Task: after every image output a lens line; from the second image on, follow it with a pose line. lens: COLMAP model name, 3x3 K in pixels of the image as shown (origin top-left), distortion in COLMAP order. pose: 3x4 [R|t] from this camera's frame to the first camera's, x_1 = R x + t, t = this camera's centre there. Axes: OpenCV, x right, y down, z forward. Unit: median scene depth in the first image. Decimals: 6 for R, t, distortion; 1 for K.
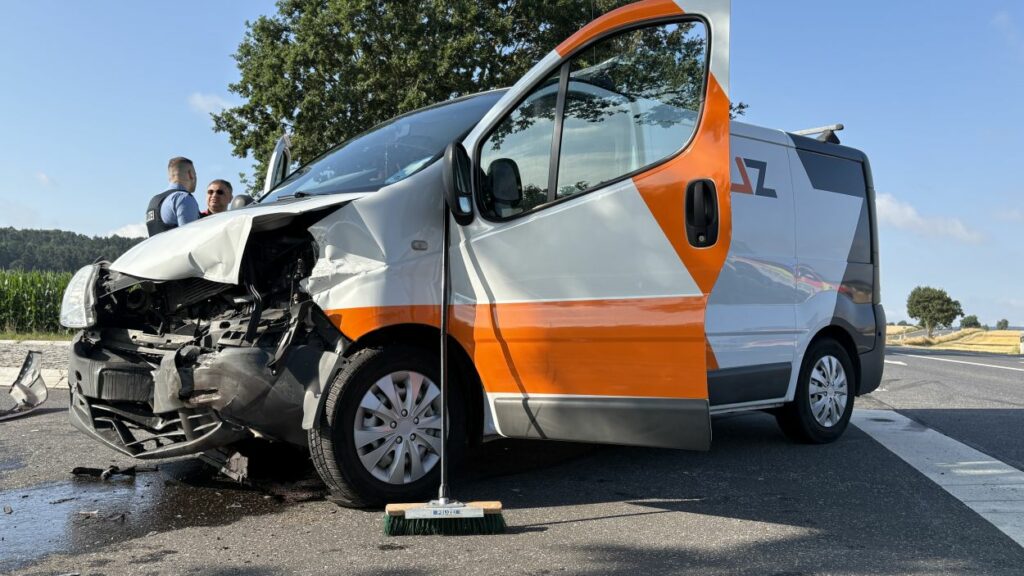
lens RADIAL K [[869.5, 0, 512.0], [0, 869.5, 288.0], [0, 0, 1]] dist [0.085926, -0.199960]
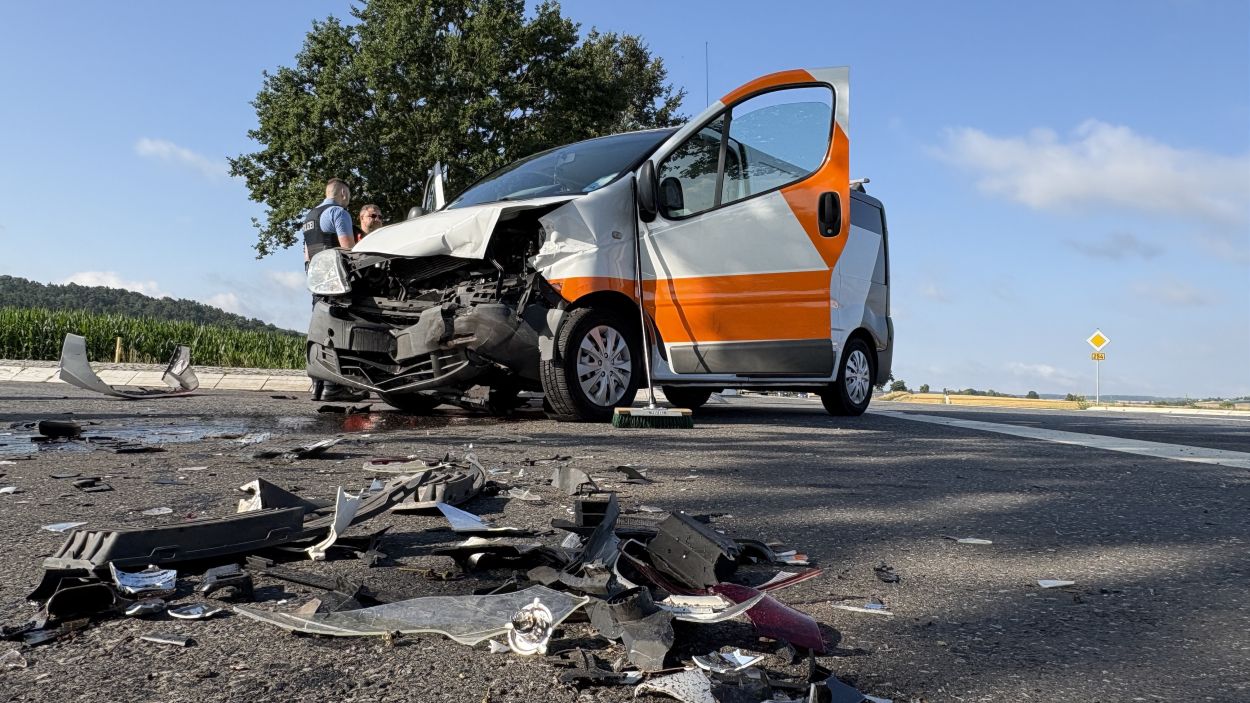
lens RADIAL K [[828.9, 0, 625.0], [0, 828.9, 351.5], [0, 0, 1]] dist [-0.003412, 0.001030]
pose [[0.987179, 0.021214, 0.158200, -0.288944], [-0.022014, 0.999752, 0.003307, 0.126204], [-0.158091, -0.006747, 0.987402, -0.288760]]
